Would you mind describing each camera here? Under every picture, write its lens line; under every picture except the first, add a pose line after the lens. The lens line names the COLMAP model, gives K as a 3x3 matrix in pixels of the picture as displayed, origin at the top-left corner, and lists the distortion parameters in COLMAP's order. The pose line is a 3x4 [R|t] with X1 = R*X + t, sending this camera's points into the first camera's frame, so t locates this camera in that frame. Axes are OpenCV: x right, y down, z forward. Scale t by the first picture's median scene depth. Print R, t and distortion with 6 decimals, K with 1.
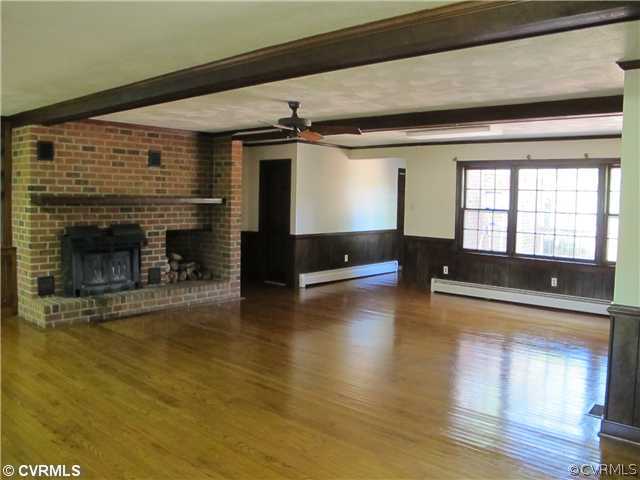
lens RADIAL K [[541.6, 0, 323.5], [0, 541.6, 225.4], [0, 0, 1]] dist [-0.151951, 0.131830]
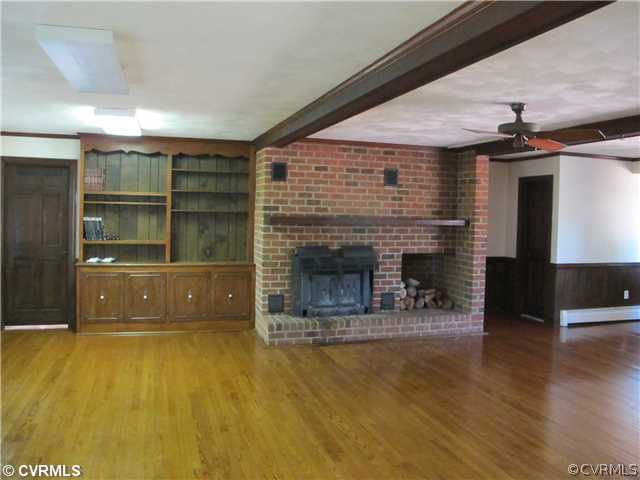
lens RADIAL K [[541.6, 0, 323.5], [0, 541.6, 225.4], [0, 0, 1]] dist [-0.151951, 0.131830]
pose [[0.854957, 0.014007, -0.518510, 0.084488], [-0.033170, 0.999066, -0.027705, -0.009944], [0.517638, 0.040886, 0.854622, 0.128727]]
